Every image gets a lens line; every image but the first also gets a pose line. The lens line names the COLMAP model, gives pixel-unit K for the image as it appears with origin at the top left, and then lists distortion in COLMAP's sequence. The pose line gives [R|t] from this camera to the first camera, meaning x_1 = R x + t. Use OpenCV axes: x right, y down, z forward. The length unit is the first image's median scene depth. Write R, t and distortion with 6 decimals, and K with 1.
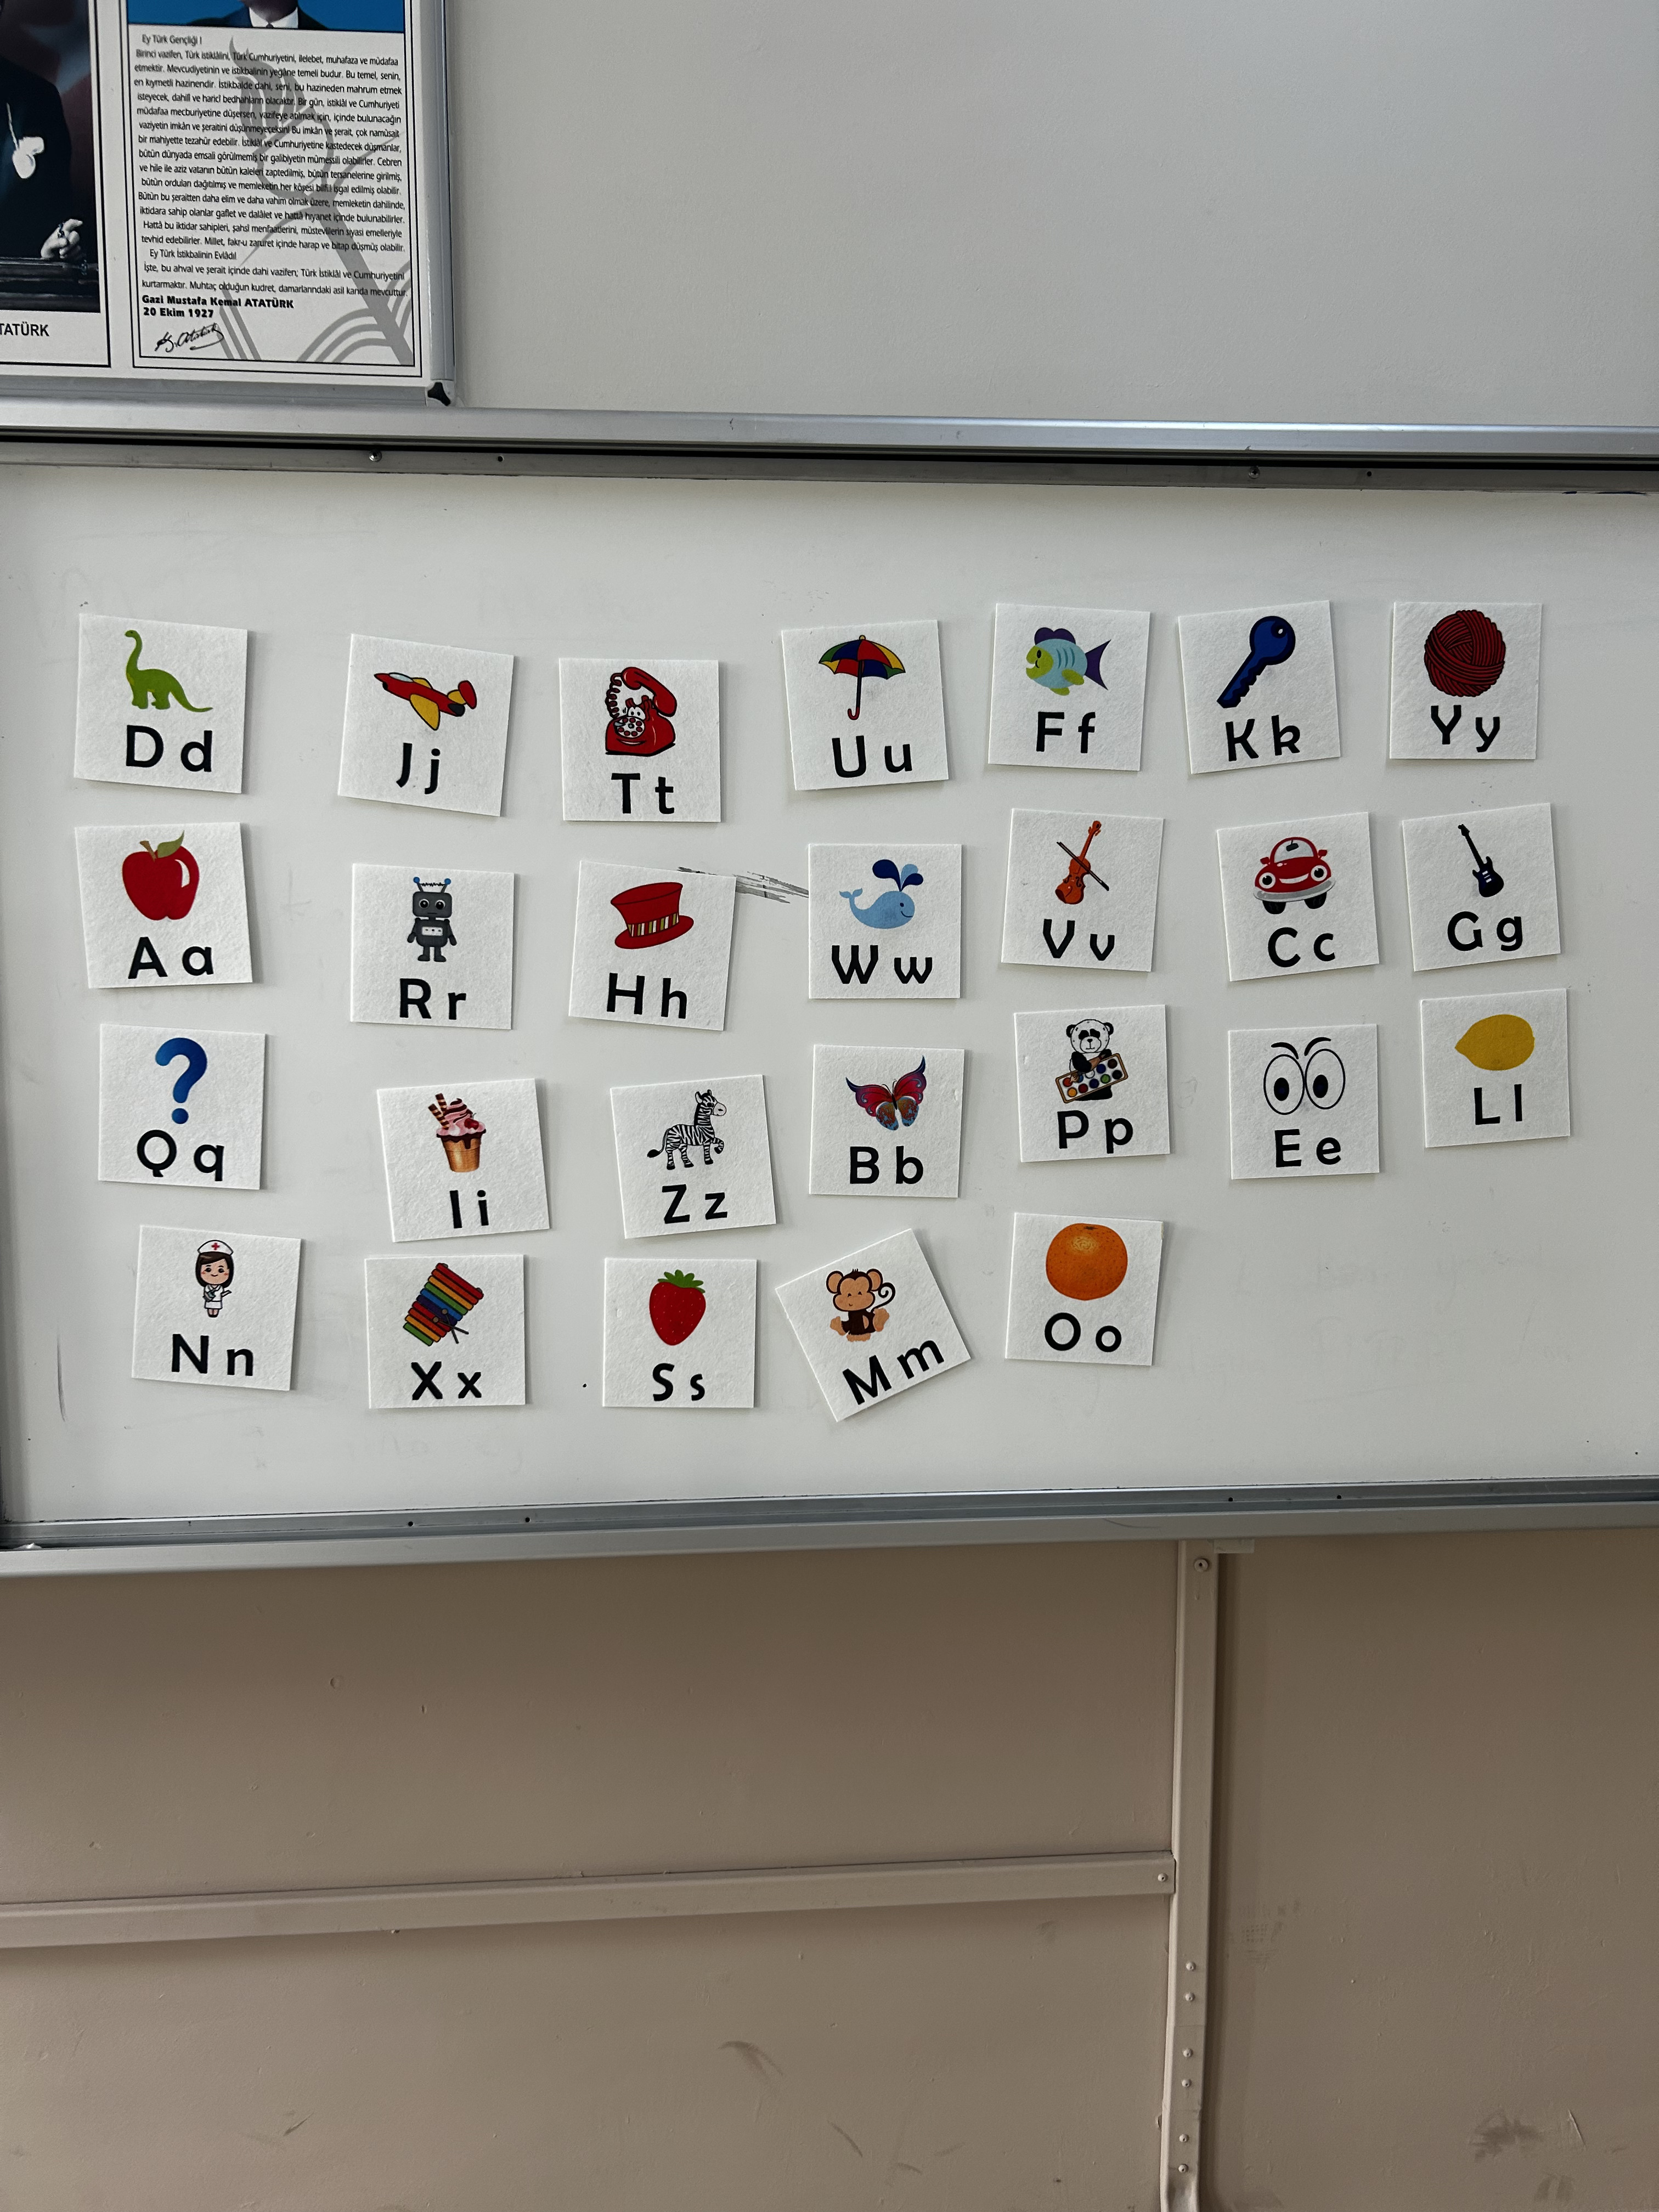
lens RADIAL K [[1651.8, 0, 852.6], [0, 1651.8, 1136.9], [0, 0, 1]] dist [0.044985, -0.051875]
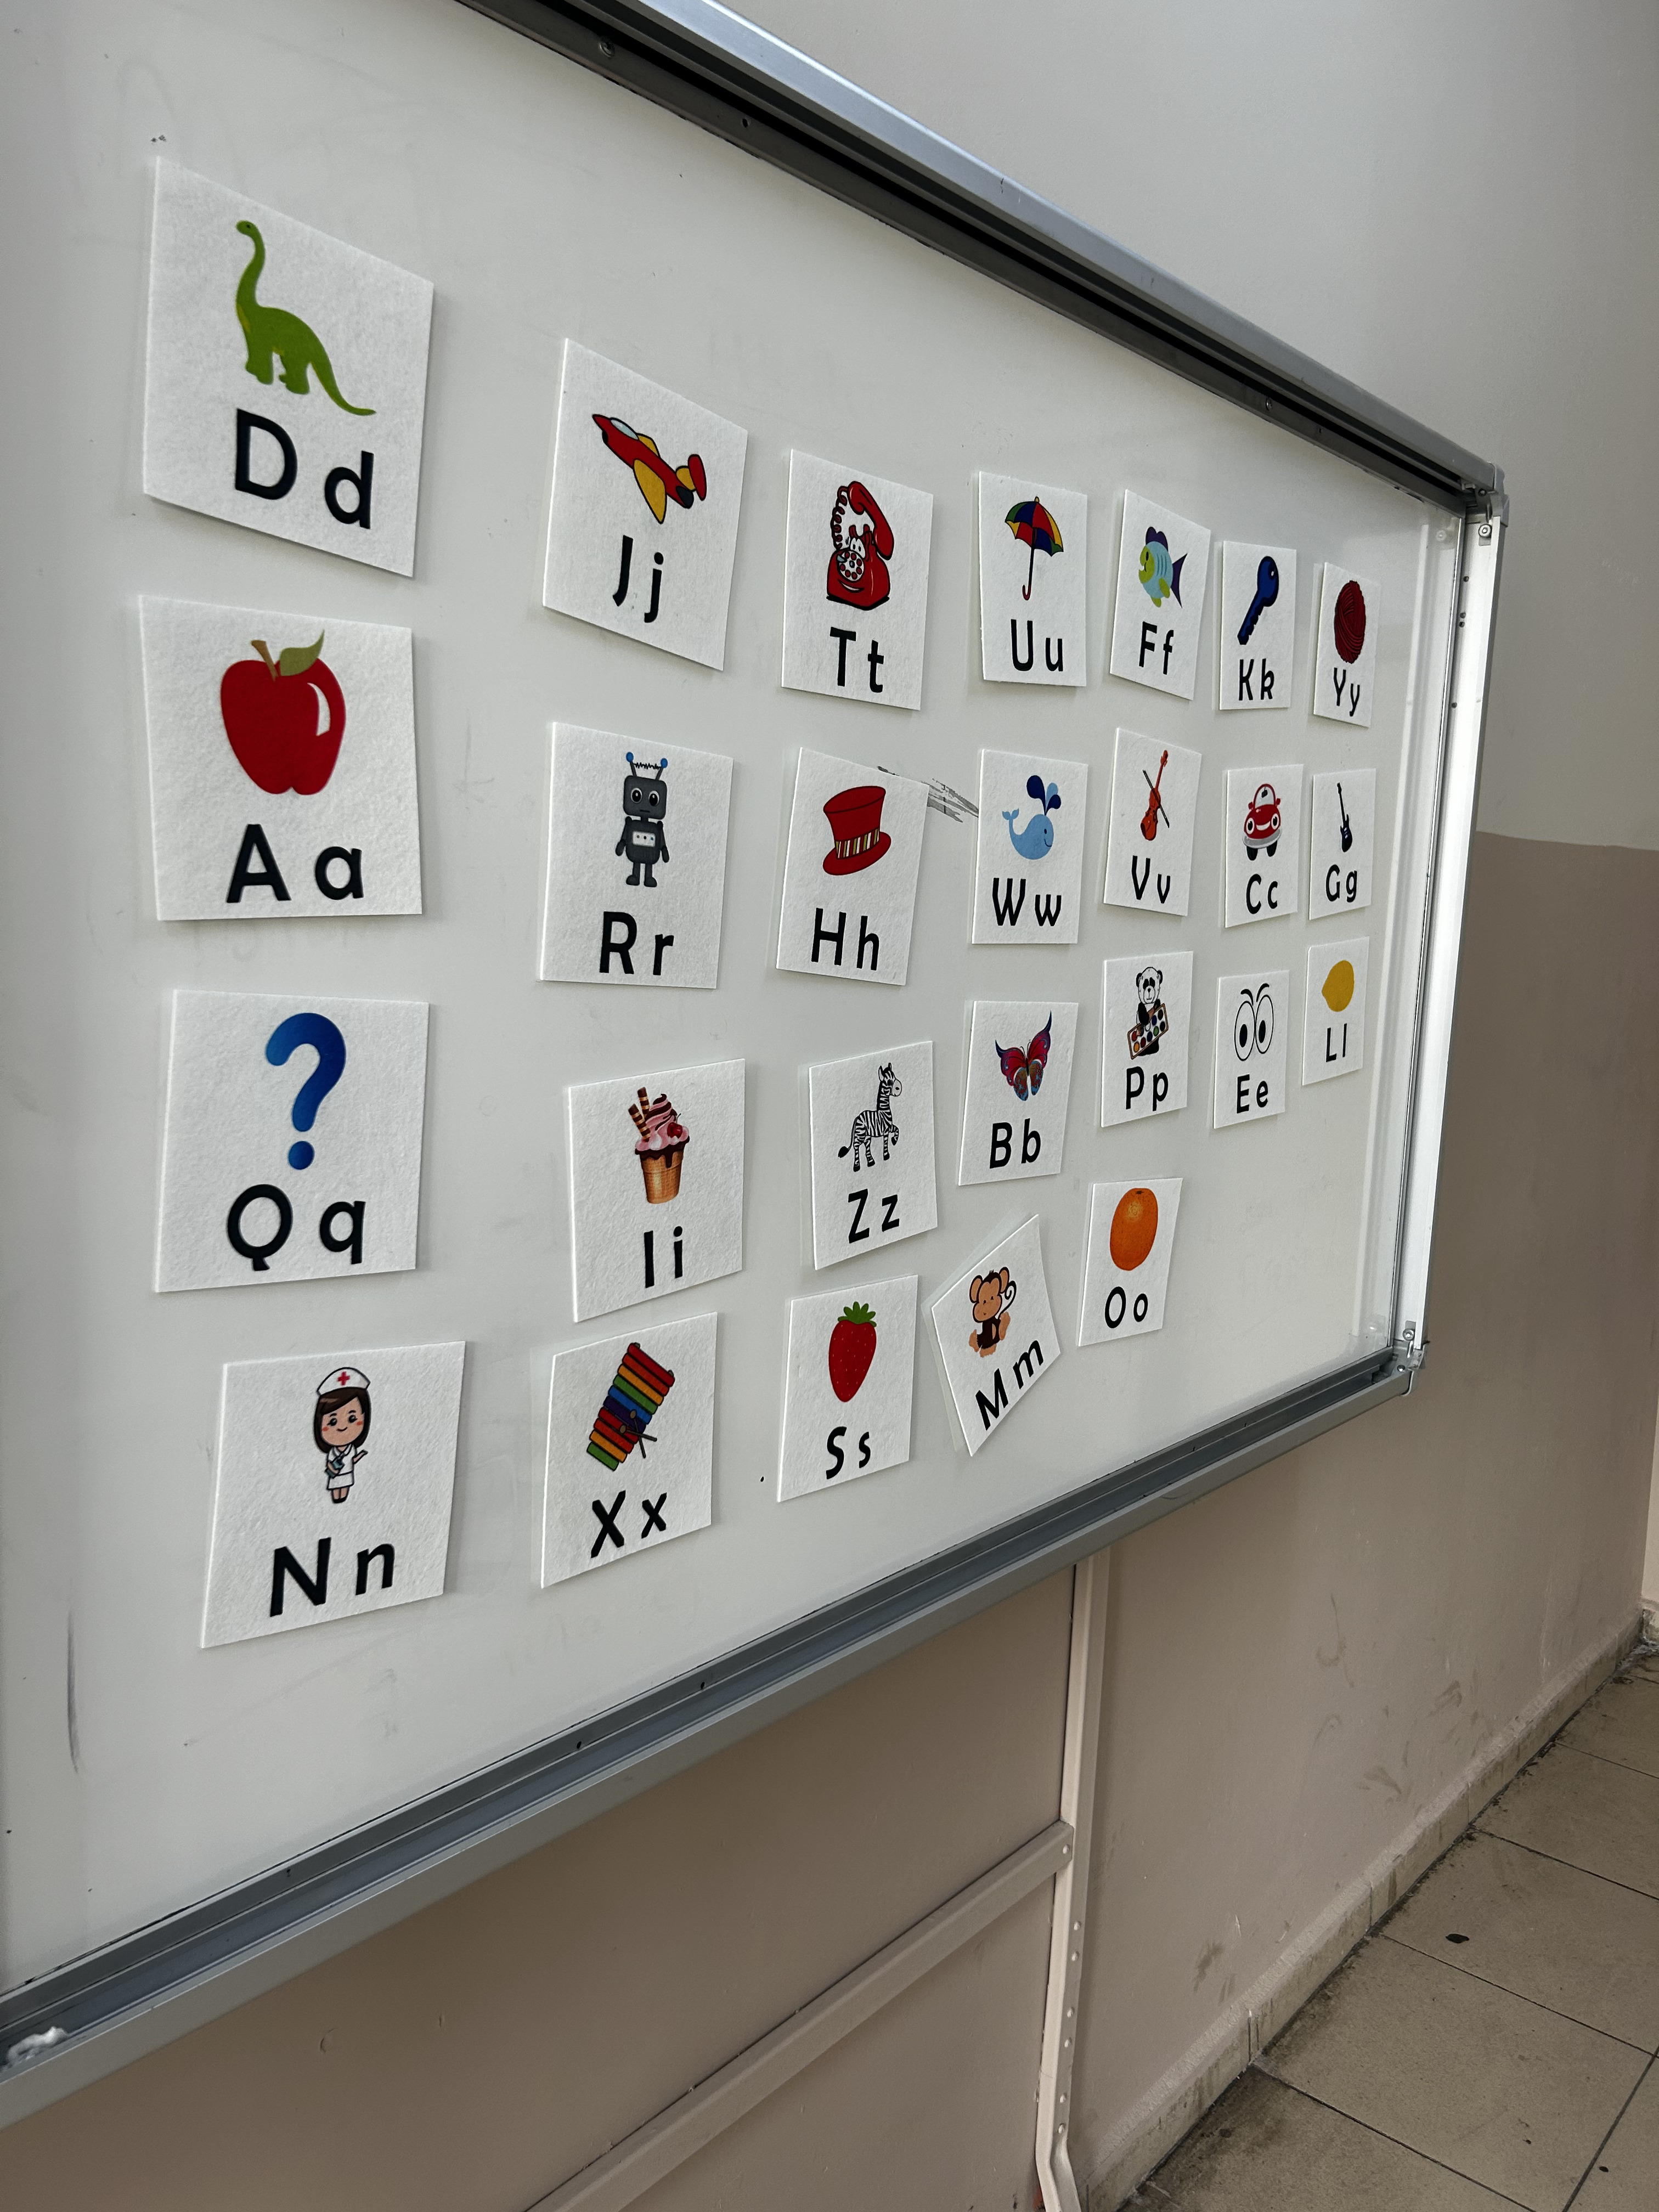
lens RADIAL K [[1651.8, 0, 808.7], [0, 1651.8, 1123.7], [0, 0, 1]] dist [0.044985, -0.051875]
pose [[0.714658, -0.070750, 0.695886, -0.654188], [0.038262, 0.997336, 0.062103, -0.049744], [-0.698426, -0.017757, 0.715462, 0.482090]]
